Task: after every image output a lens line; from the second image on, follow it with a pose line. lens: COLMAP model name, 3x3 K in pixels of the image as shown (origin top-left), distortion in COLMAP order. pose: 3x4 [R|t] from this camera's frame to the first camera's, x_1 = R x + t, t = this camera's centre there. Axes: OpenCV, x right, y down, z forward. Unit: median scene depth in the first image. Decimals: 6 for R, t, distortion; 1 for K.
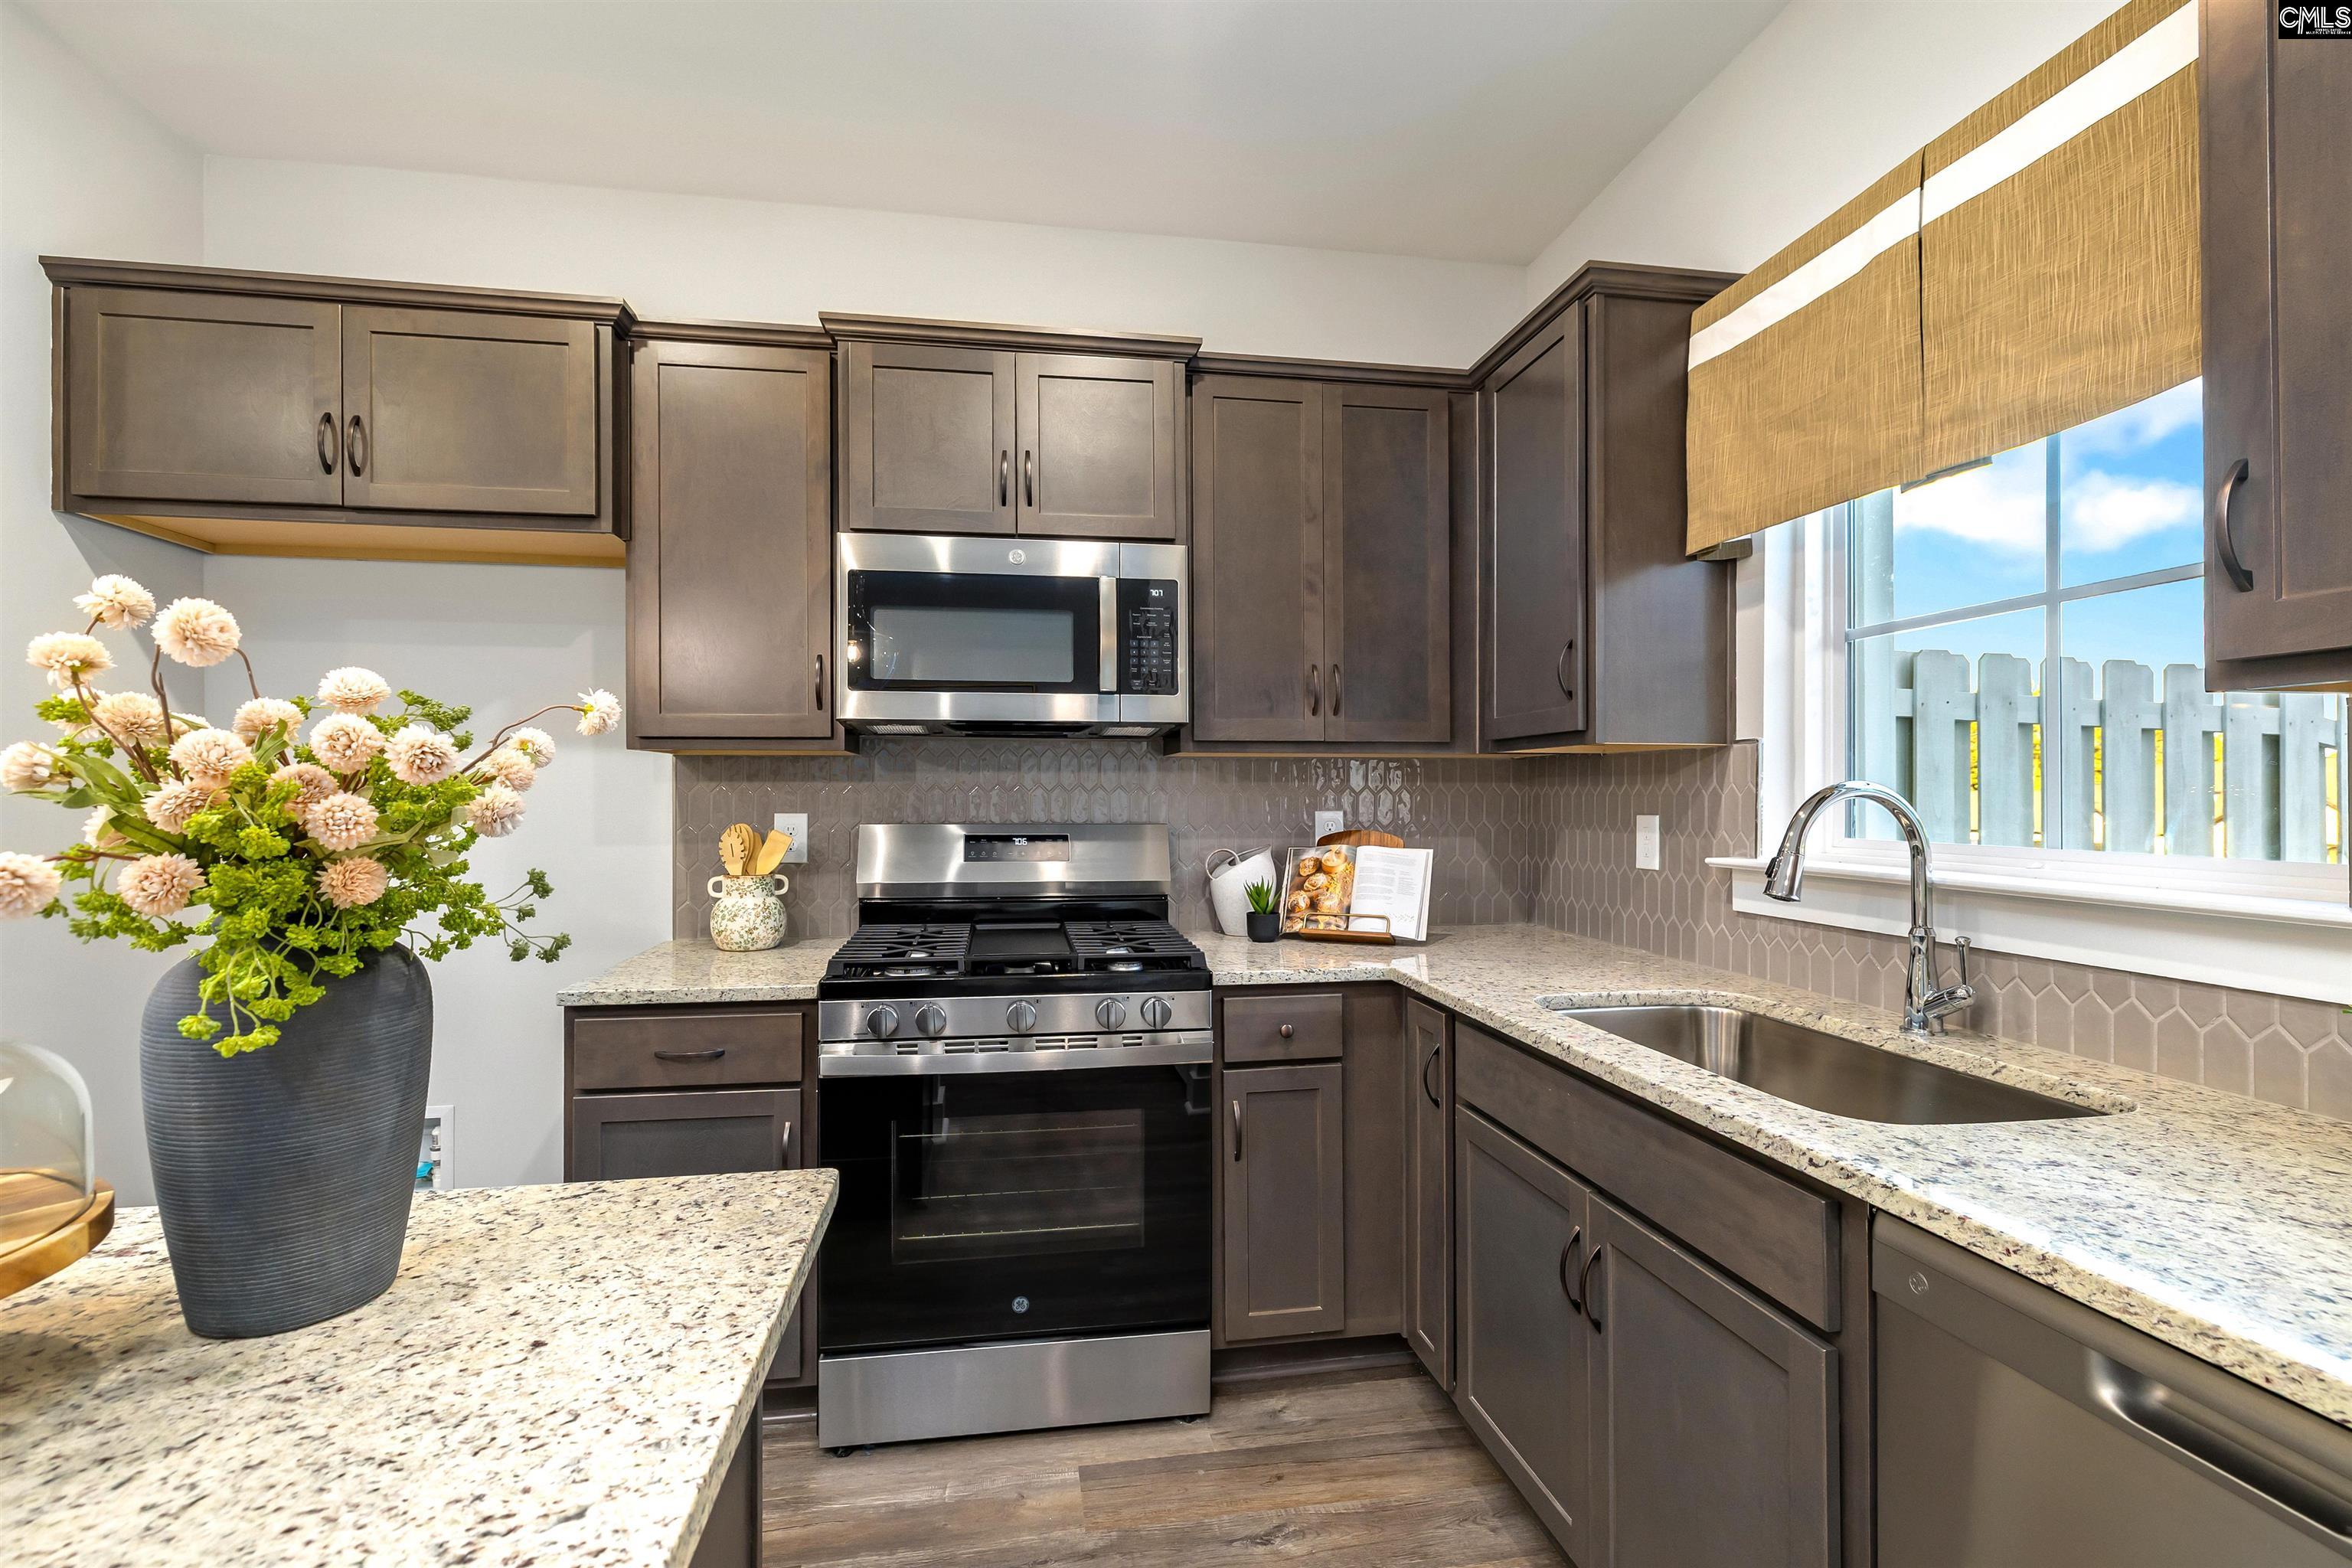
lens RADIAL K [[1044.8, 0, 1152.2], [0, 1044.8, 777.8], [0, 0, 1]] dist [-0.004094, 0.003268]
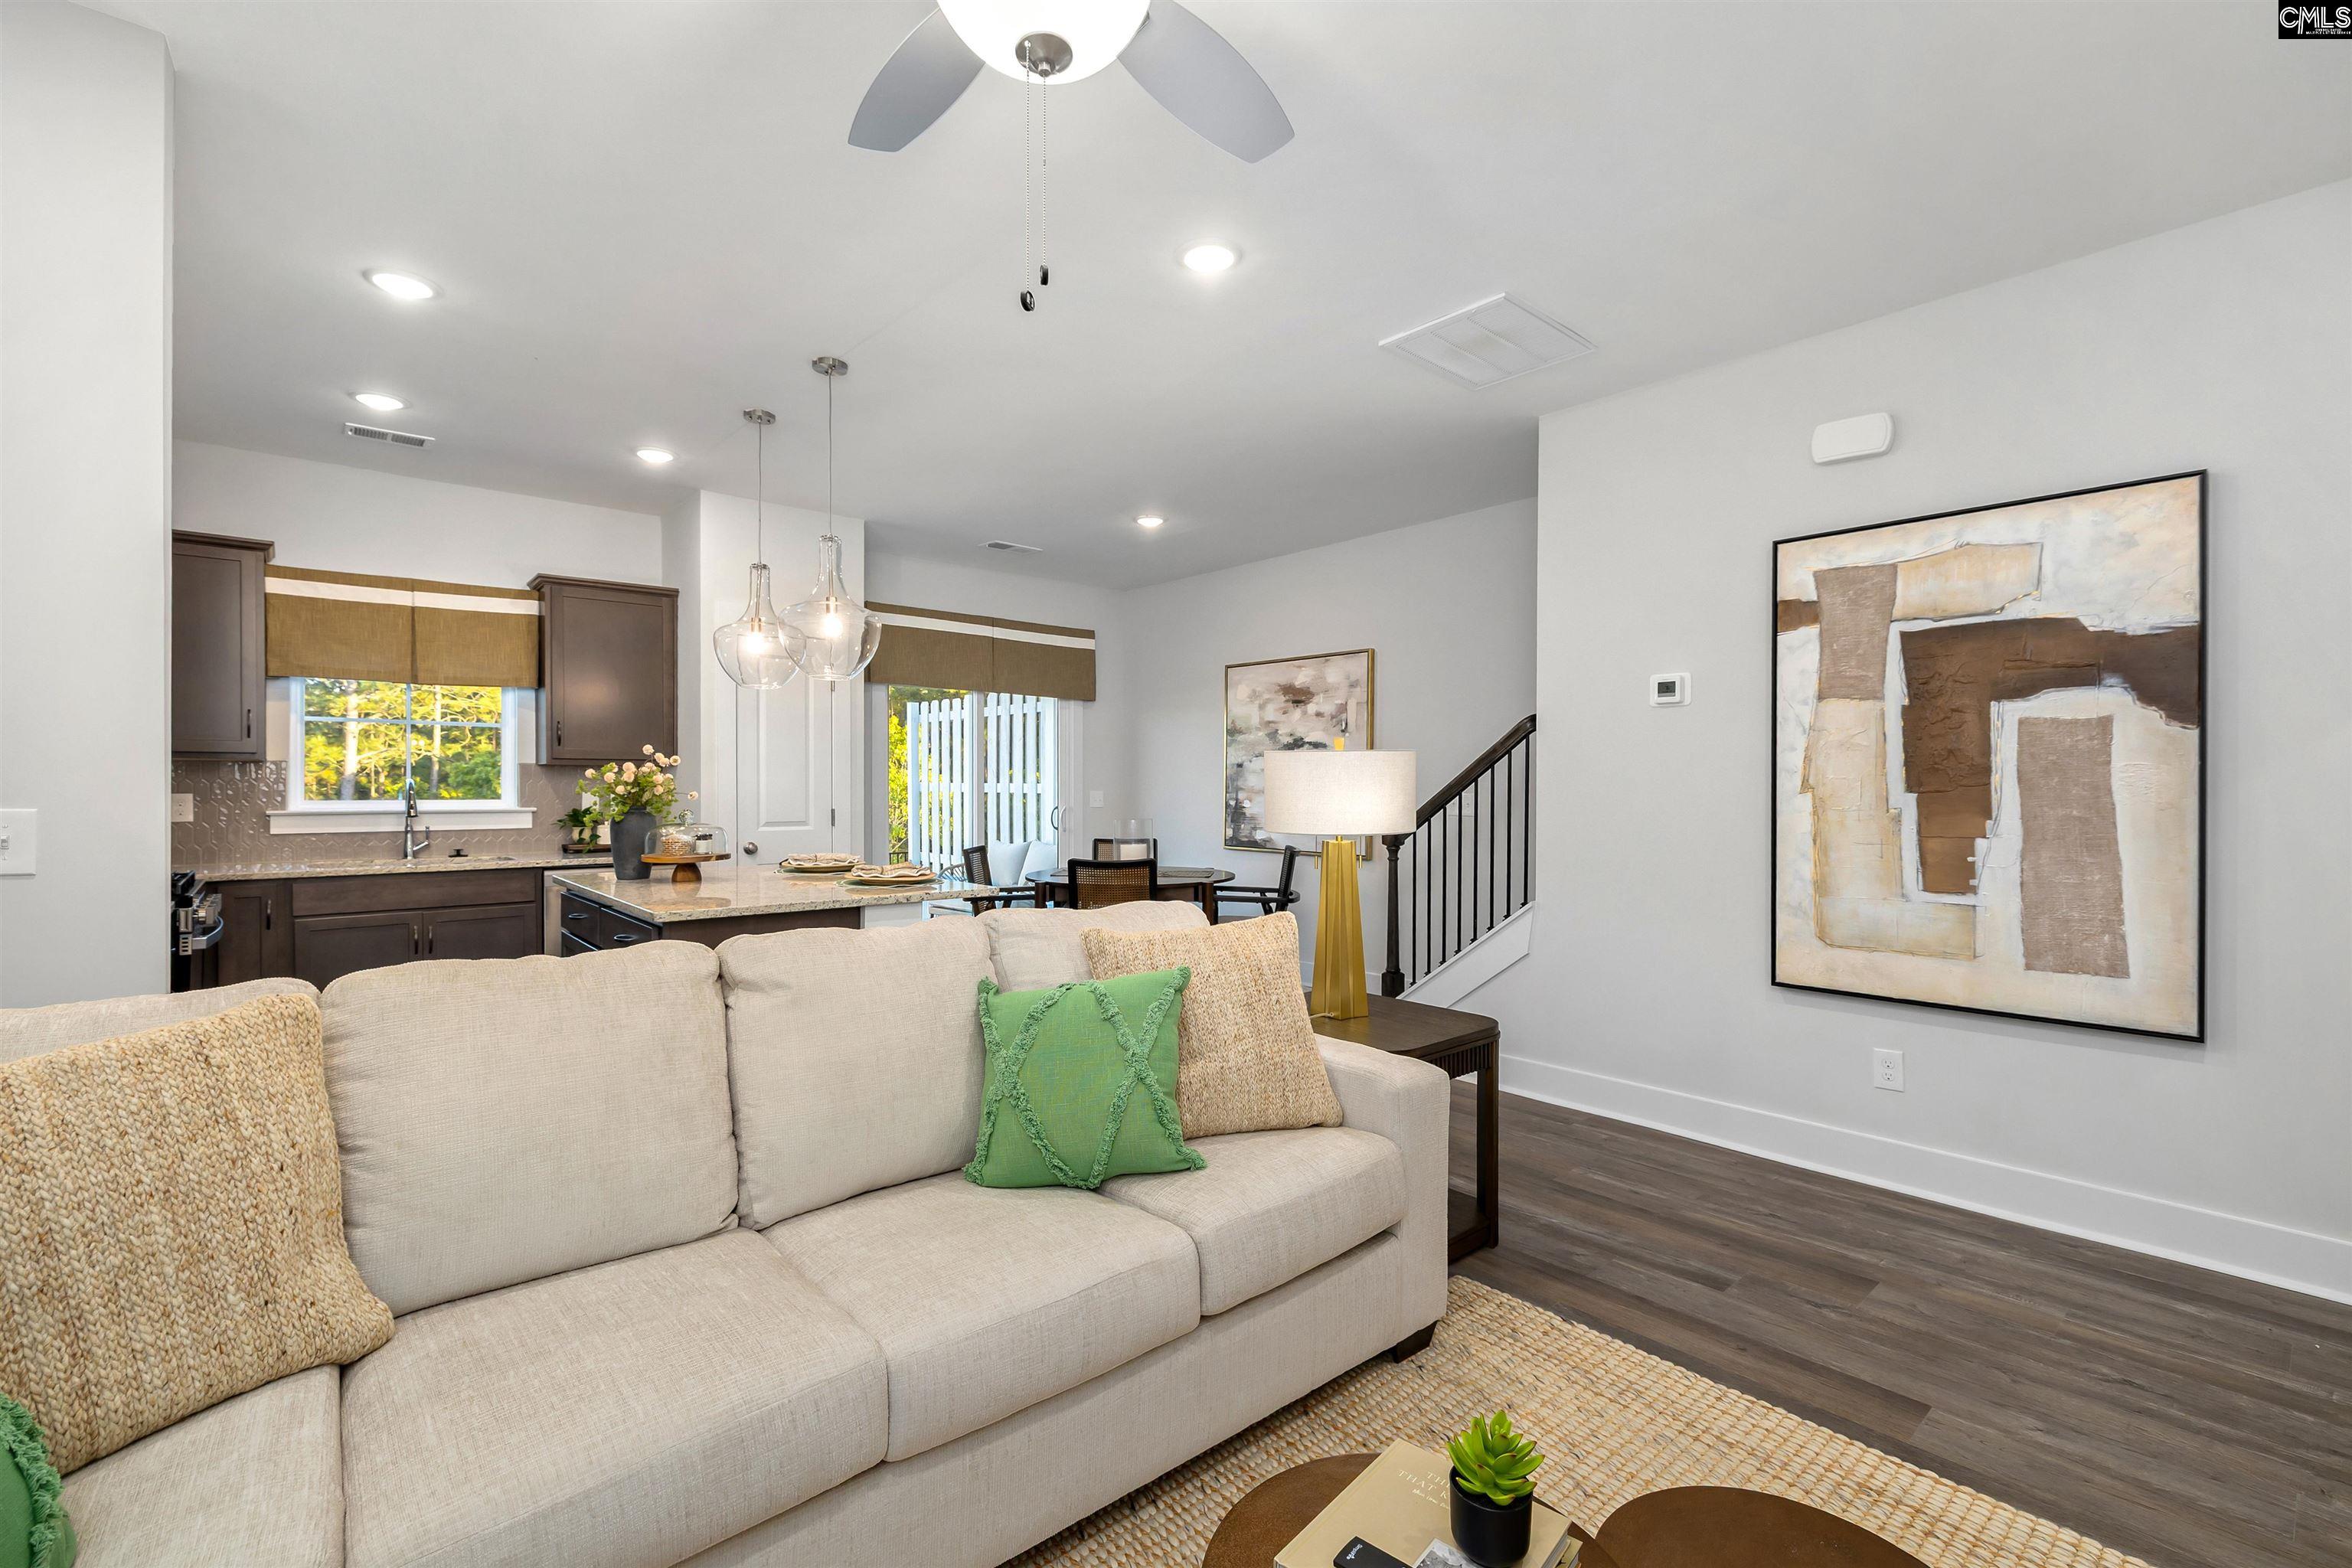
lens RADIAL K [[1044.8, 0, 1196.4], [0, 1044.8, 786.9], [0, 0, 1]] dist [-0.004094, 0.003268]
pose [[-0.553855, -0.001229, 0.832612, -2.452395], [-0.015692, 0.999837, -0.008963, 0.012379], [-0.832465, -0.018030, -0.553784, 0.568333]]
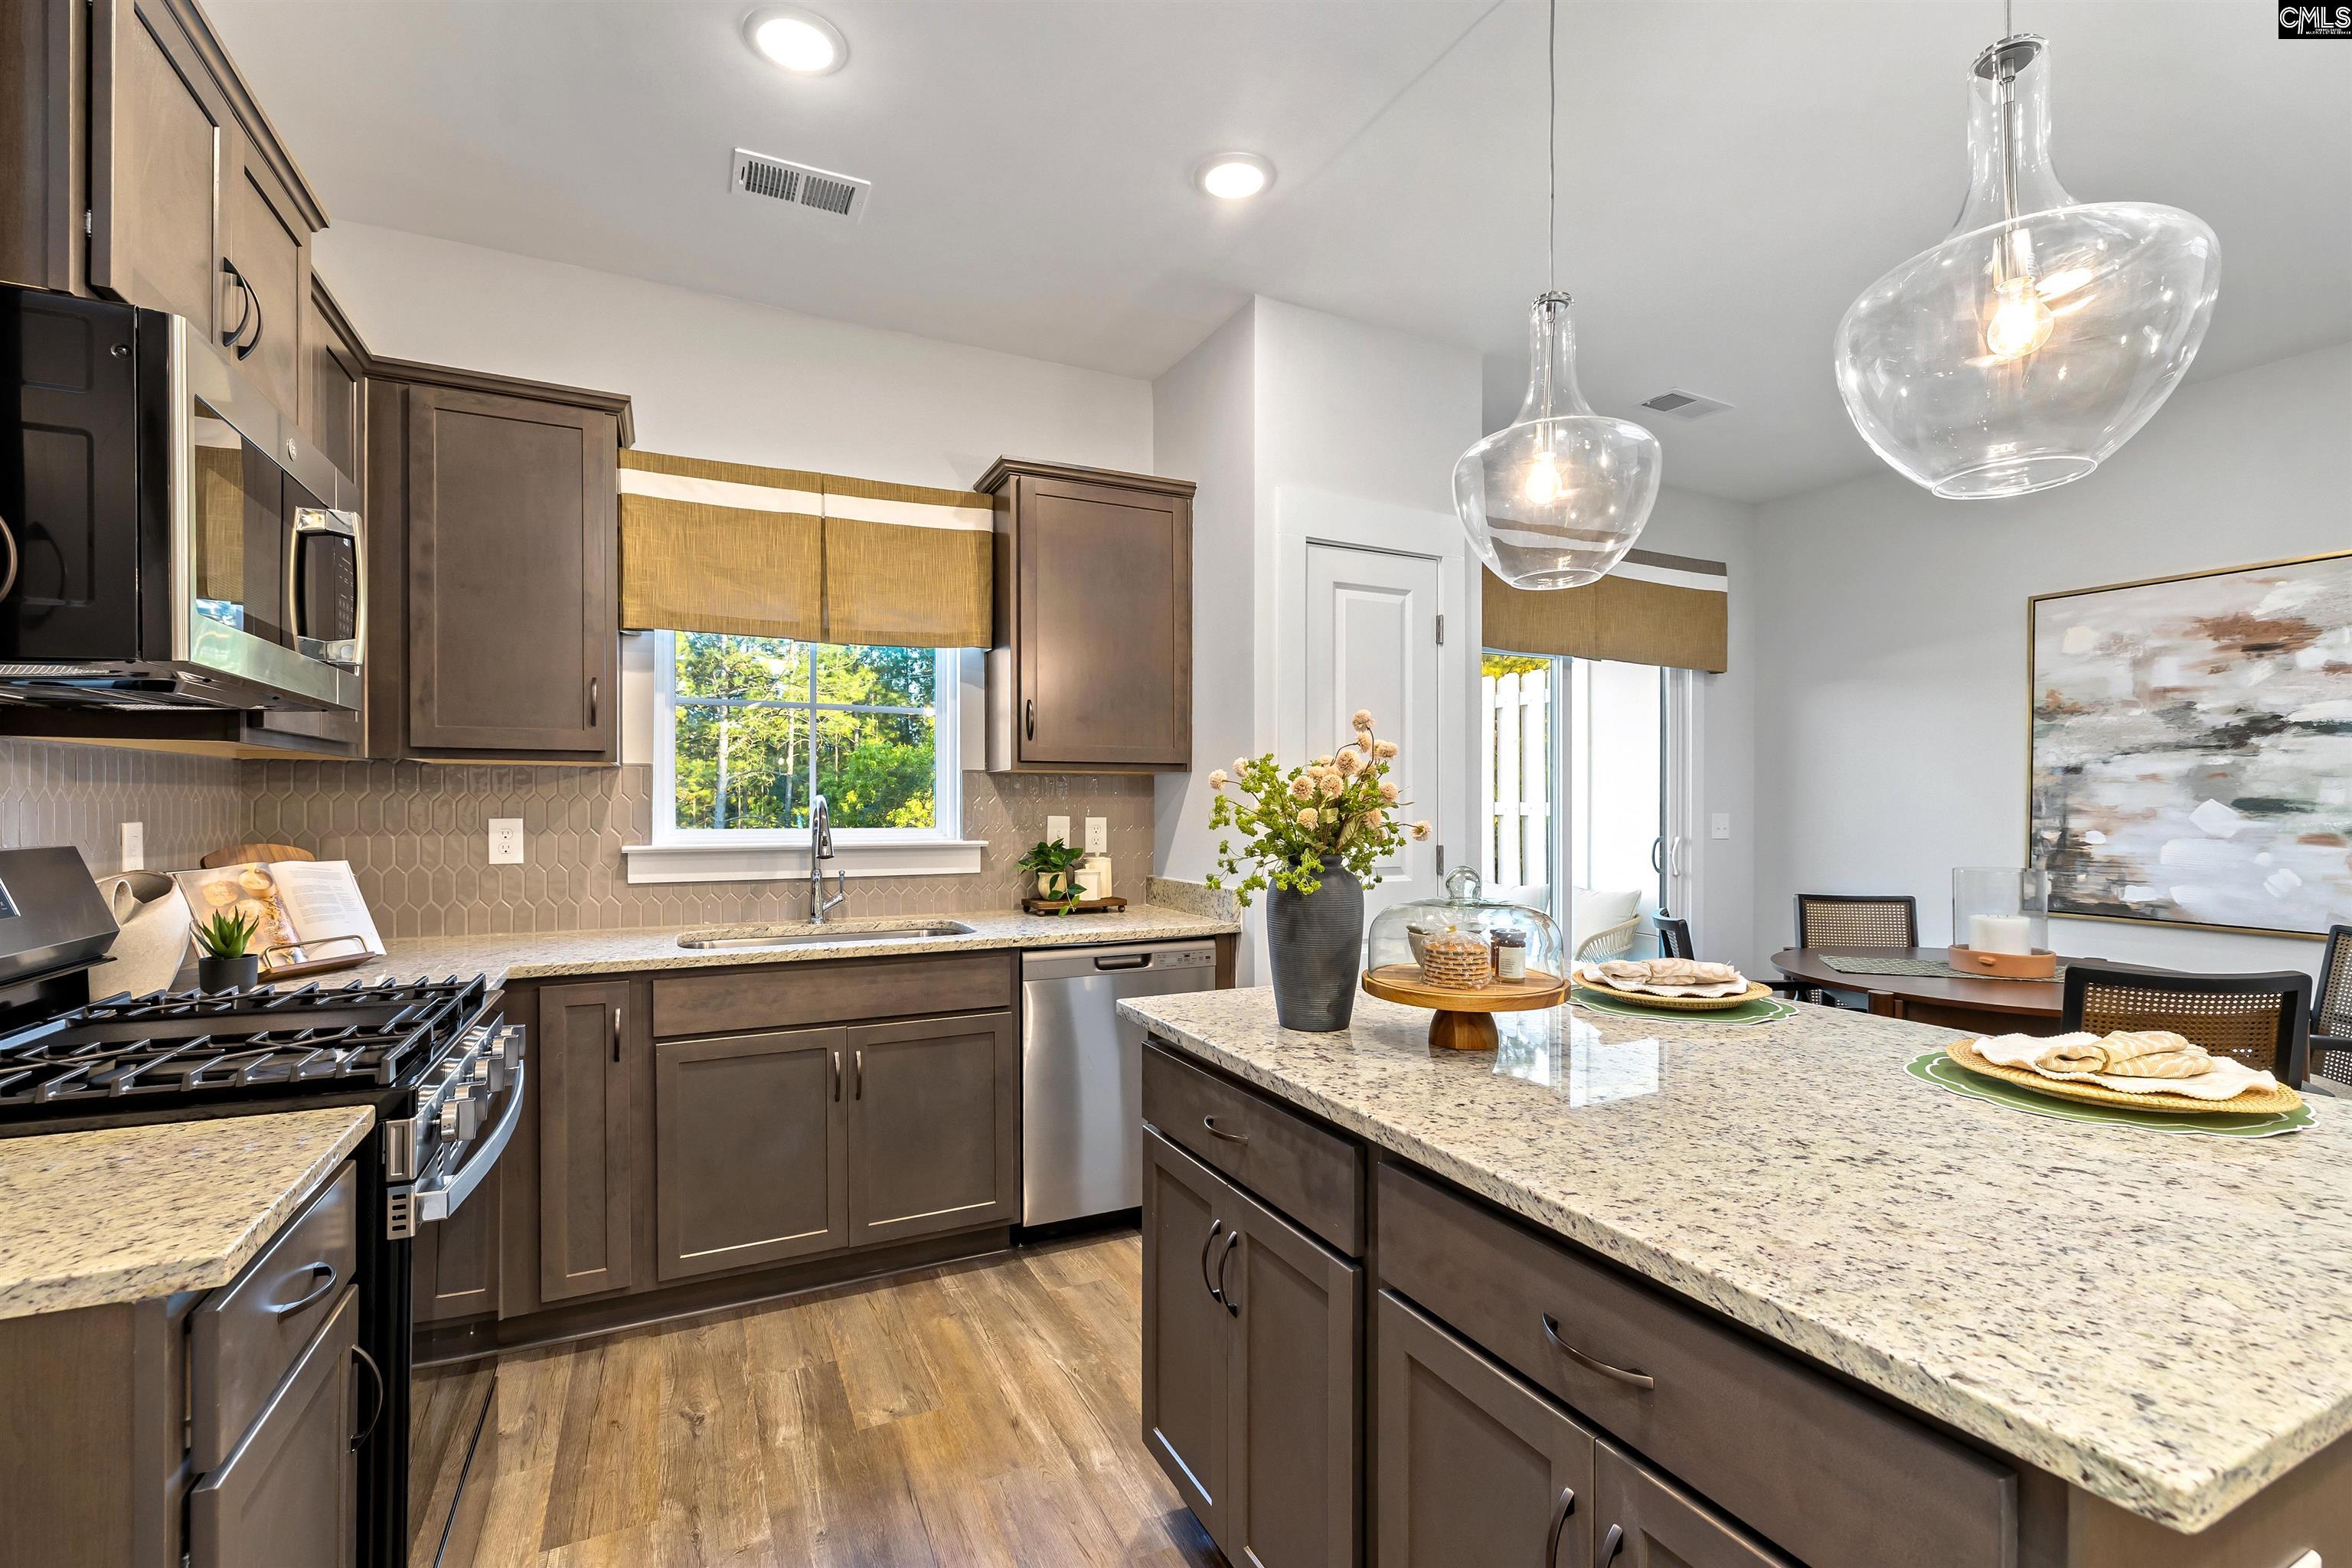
lens RADIAL K [[1044.8, 0, 1186.1], [0, 1044.8, 801.9], [0, 0, 1]] dist [-0.004094, 0.003268]
pose [[-0.318920, 0.001152, 0.947781, -1.020812], [-0.018246, 0.999806, -0.007355, 0.012376], [-0.947606, -0.019639, -0.318837, 0.723753]]
